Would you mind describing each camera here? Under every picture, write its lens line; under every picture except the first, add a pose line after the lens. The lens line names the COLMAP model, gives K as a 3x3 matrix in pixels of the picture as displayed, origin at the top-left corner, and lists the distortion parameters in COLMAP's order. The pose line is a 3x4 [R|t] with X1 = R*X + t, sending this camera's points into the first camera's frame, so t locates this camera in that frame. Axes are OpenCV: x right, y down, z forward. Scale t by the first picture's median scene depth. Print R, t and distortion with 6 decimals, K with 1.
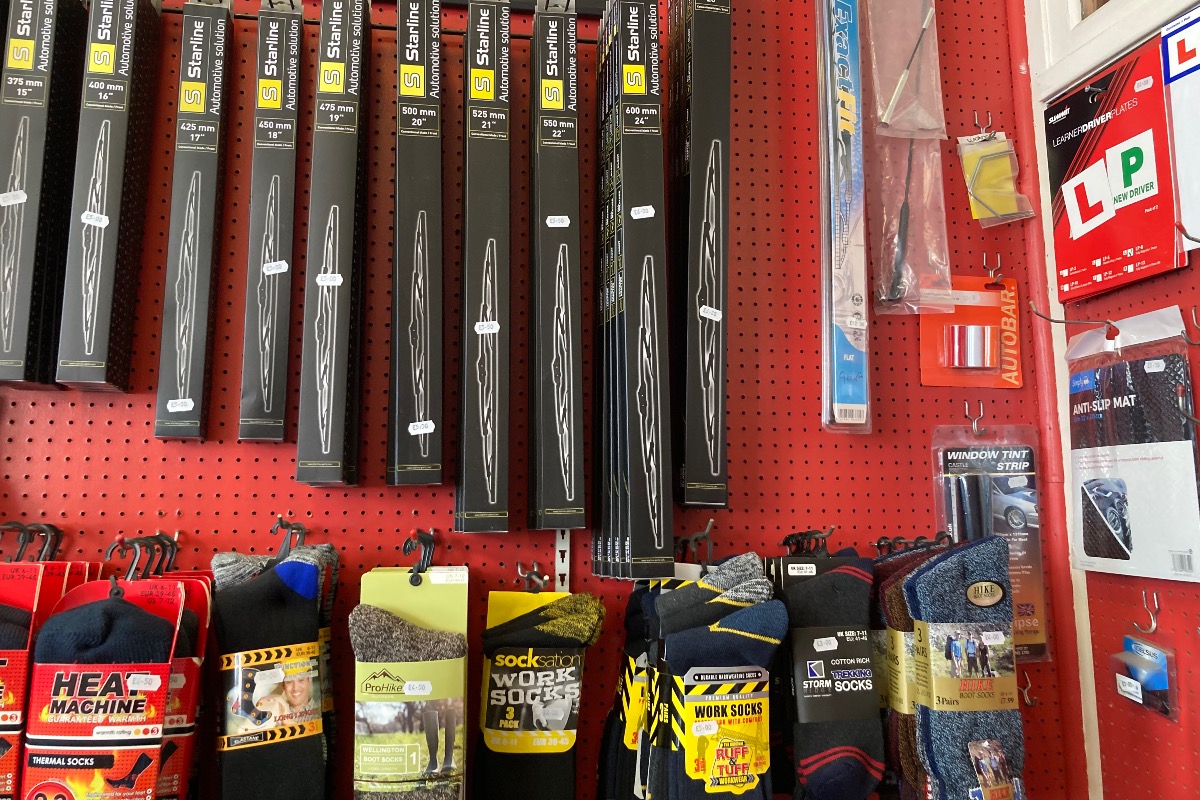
lens RADIAL K [[974.8, 0, 600.0], [0, 974.8, 400.0], [0, 0, 1]] dist [-0.004722, -0.003429]
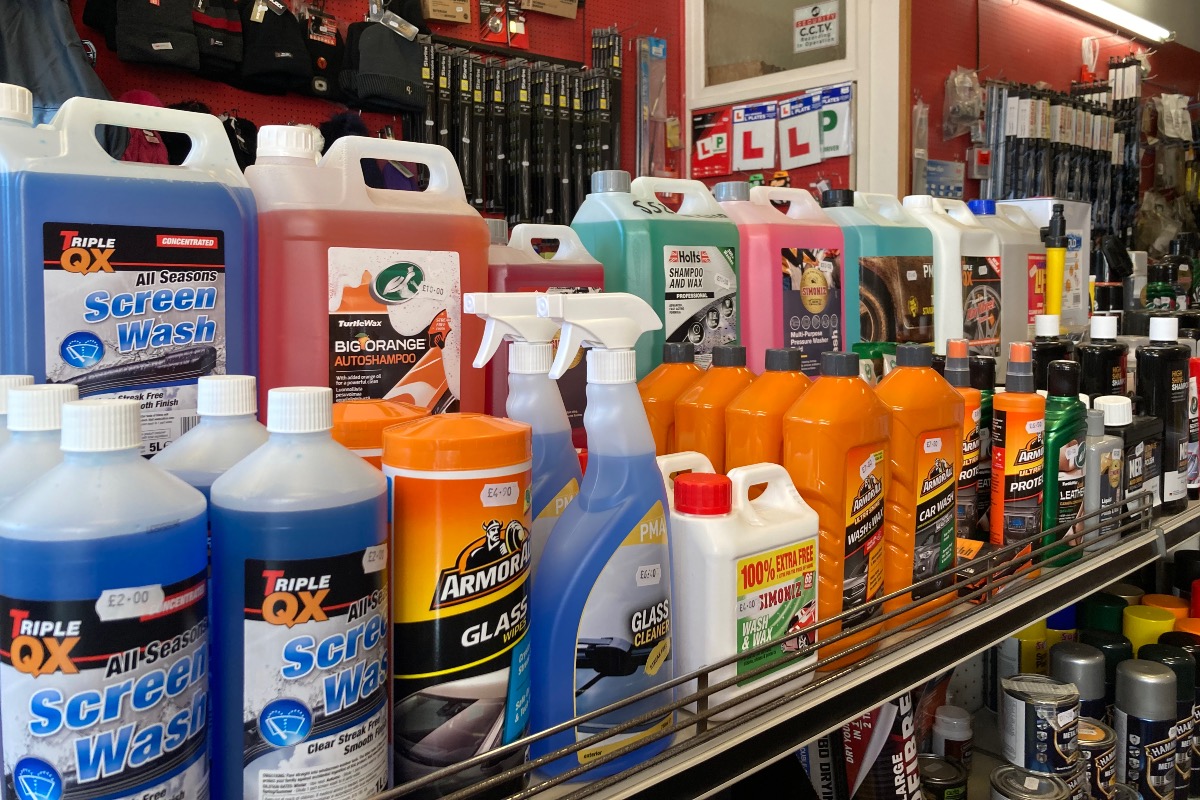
lens RADIAL K [[974.8, 0, 600.0], [0, 974.8, 400.0], [0, 0, 1]] dist [-0.004722, -0.003429]
pose [[0.841217, -0.067378, 0.536483, -1.711003], [-0.048678, 0.978739, 0.199250, -0.011479], [-0.538502, -0.193727, 0.820052, -1.769696]]
